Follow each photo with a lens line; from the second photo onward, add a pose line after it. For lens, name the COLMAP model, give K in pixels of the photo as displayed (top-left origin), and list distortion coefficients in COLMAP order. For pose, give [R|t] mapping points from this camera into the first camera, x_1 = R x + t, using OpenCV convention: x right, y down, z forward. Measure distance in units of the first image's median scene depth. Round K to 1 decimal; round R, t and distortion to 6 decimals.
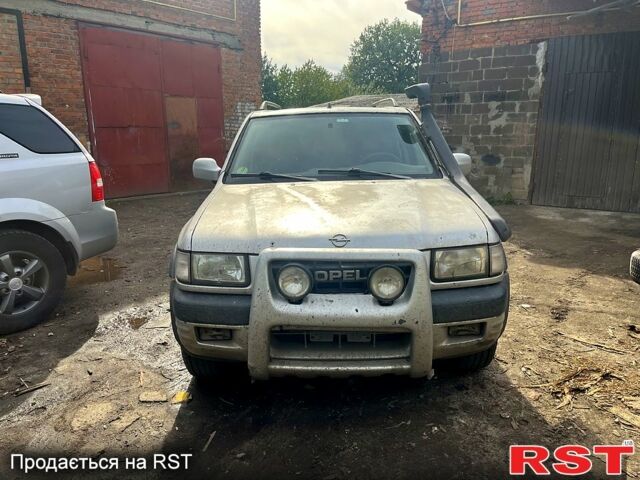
lens RADIAL K [[482.3, 0, 320.0], [0, 482.3, 240.0], [0, 0, 1]] dist [0.065204, -0.097264]
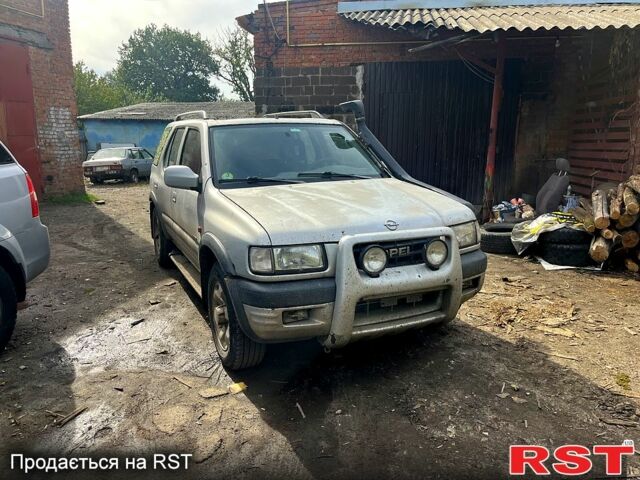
lens RADIAL K [[482.3, 0, 320.0], [0, 482.3, 240.0], [0, 0, 1]] dist [0.065204, -0.097264]
pose [[0.899559, -0.088457, 0.427749, -0.505331], [0.095627, 0.995406, 0.004742, 0.011806], [-0.426203, 0.036638, 0.903885, -0.049934]]
